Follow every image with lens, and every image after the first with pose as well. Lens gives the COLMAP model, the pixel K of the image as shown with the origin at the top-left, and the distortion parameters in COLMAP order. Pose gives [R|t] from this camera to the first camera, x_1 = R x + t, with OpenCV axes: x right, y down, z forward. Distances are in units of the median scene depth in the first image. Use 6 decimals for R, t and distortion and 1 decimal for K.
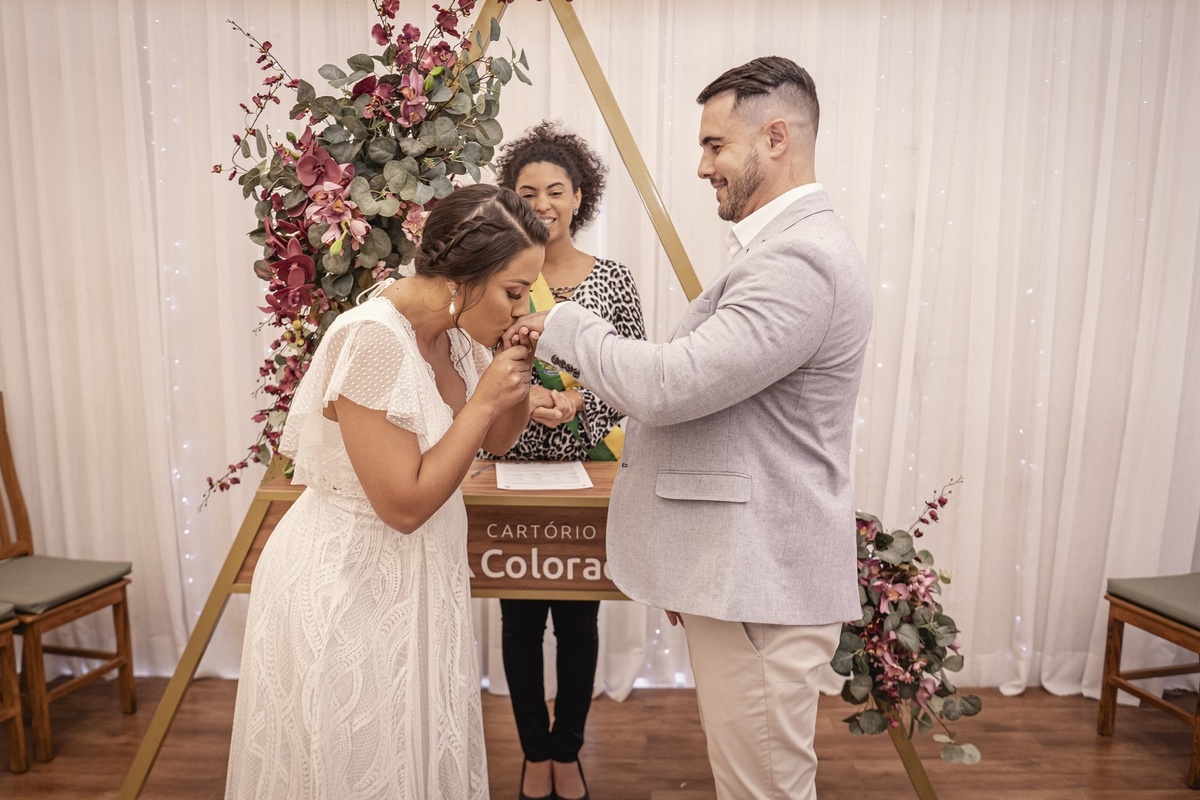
lens RADIAL K [[975.8, 0, 591.1], [0, 975.8, 420.4], [0, 0, 1]] dist [-0.003431, -0.021908]
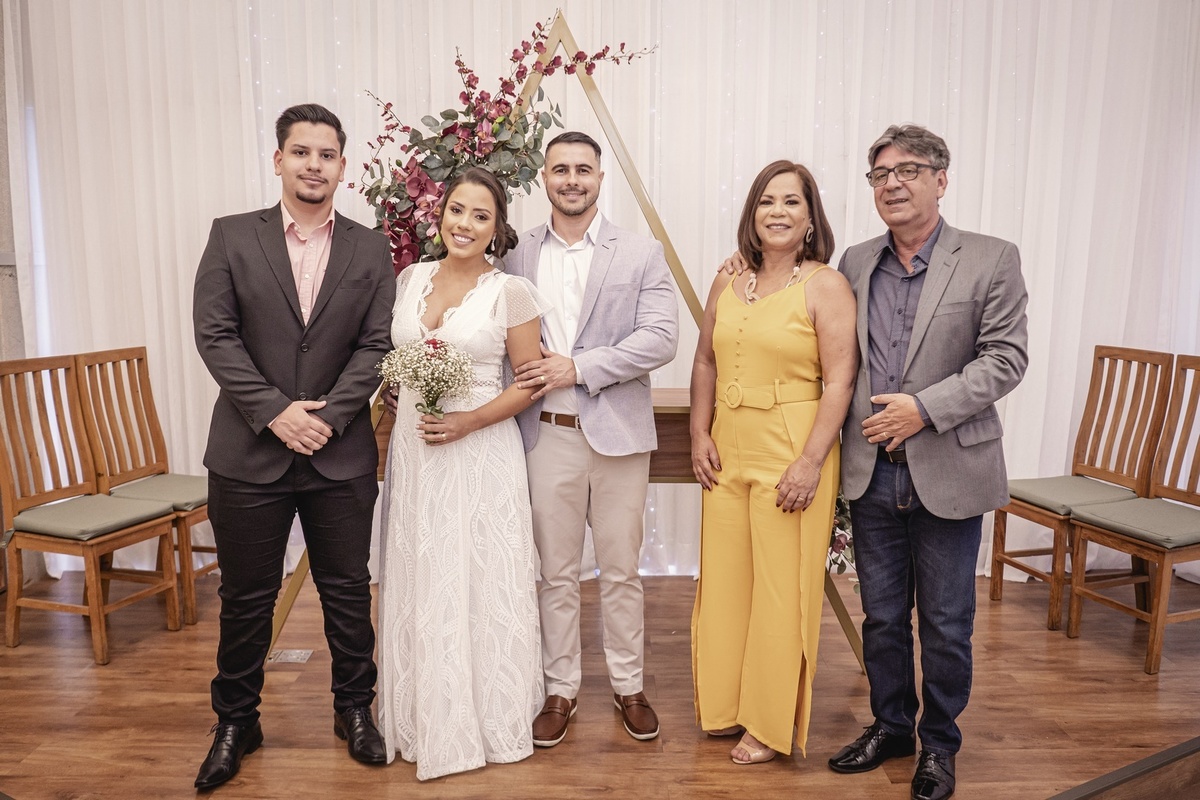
lens RADIAL K [[975.8, 0, 601.8], [0, 975.8, 371.7], [0, 0, 1]] dist [-0.003431, -0.021908]
pose [[0.999802, -0.009220, 0.017608, -0.031878], [0.009612, 0.999706, -0.022278, 0.057457], [-0.017397, 0.022443, 0.999597, -0.457077]]
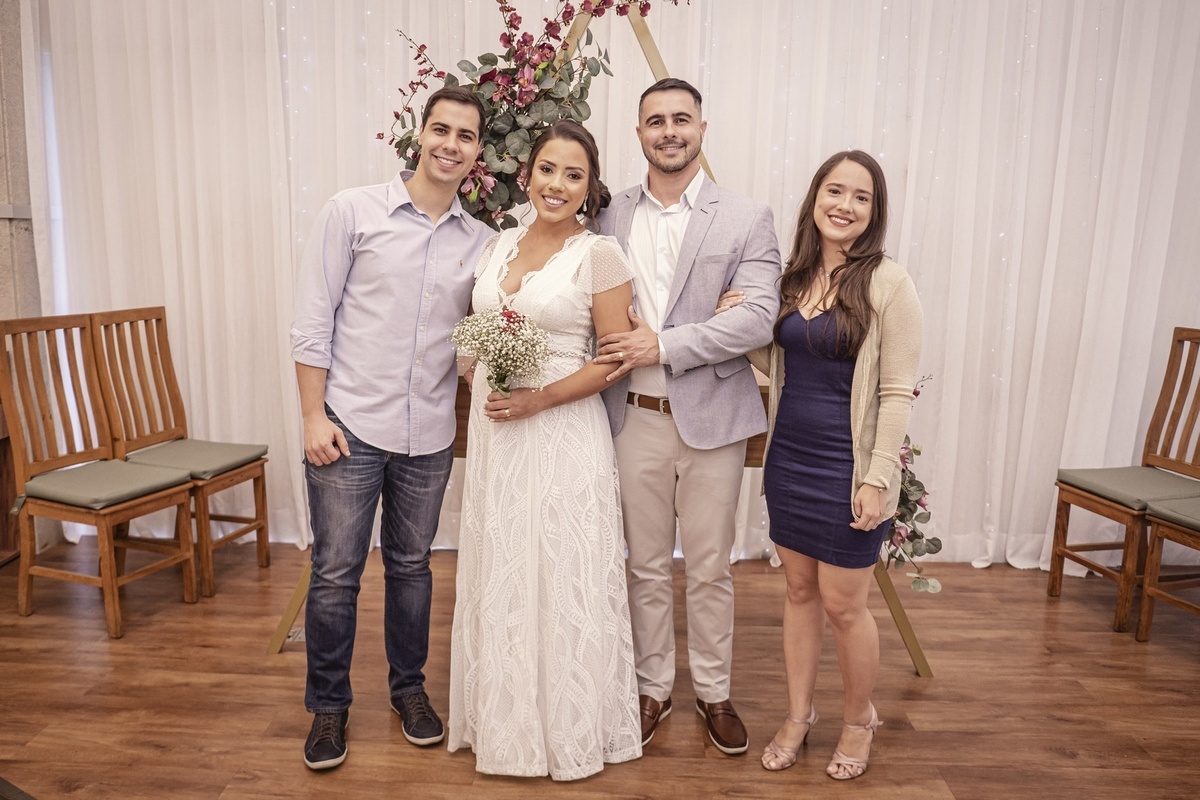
lens RADIAL K [[975.8, 0, 584.5], [0, 975.8, 382.3], [0, 0, 1]] dist [-0.003431, -0.021908]
pose [[0.999675, 0.014329, -0.021067, -0.063312], [-0.013896, 0.999692, 0.020550, 0.050657], [0.021355, -0.020251, 0.999567, -0.345713]]
